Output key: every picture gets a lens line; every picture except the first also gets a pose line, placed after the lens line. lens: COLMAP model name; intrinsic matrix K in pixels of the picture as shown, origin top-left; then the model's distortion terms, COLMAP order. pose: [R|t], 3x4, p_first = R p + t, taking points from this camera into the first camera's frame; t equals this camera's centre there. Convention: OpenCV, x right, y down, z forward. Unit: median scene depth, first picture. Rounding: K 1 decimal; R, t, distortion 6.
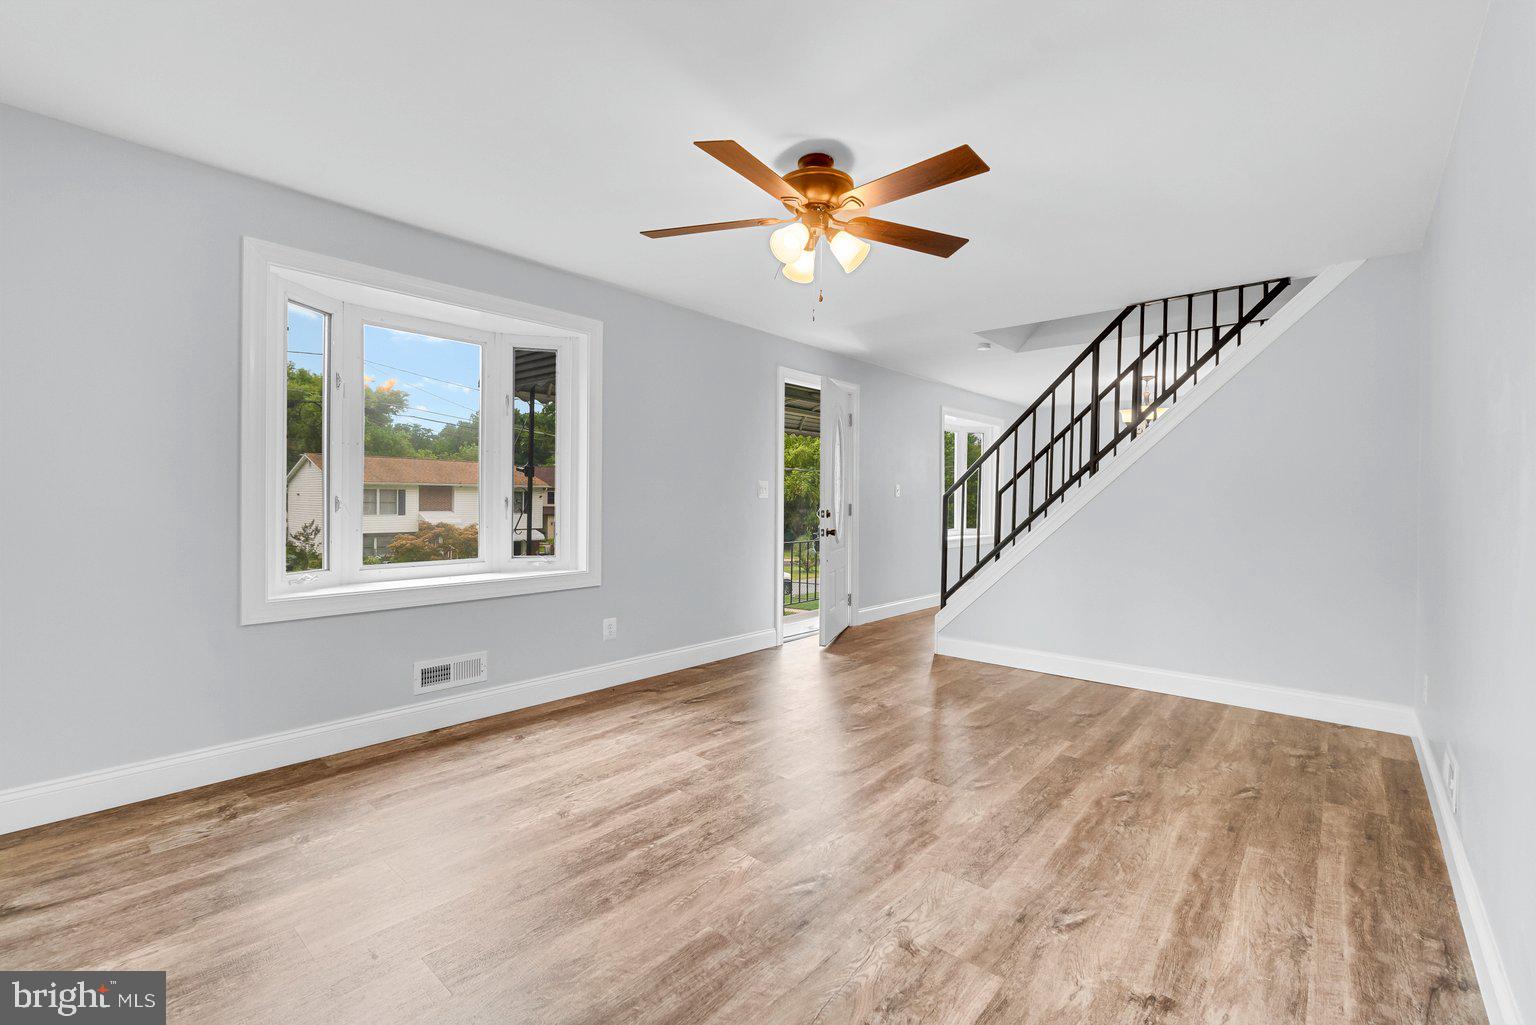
lens RADIAL K [[656.8, 0, 752.5], [0, 656.8, 506.6], [0, 0, 1]] dist [-0.001401, -0.000345]
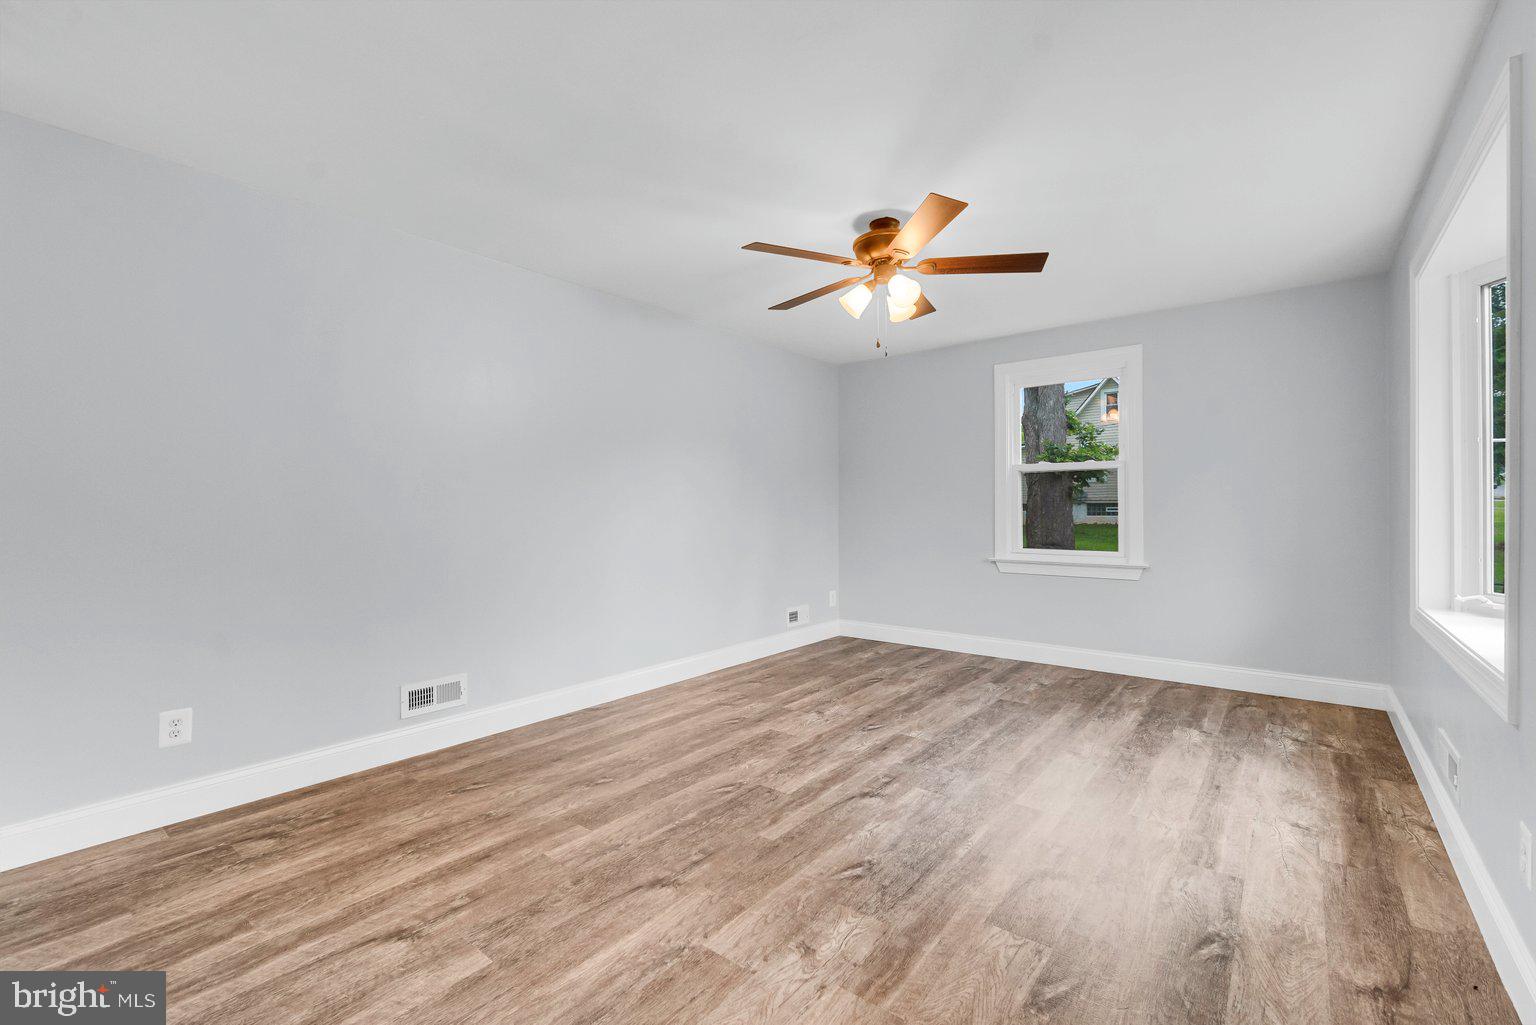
lens RADIAL K [[665.9, 0, 770.6], [0, 665.9, 505.8], [0, 0, 1]] dist [-0.000701, -0.000257]
pose [[-0.997280, -0.007556, -0.073313, 0.369751], [-0.008083, 0.999944, 0.006898, -0.015801], [0.073257, 0.007472, -0.997285, 2.078975]]
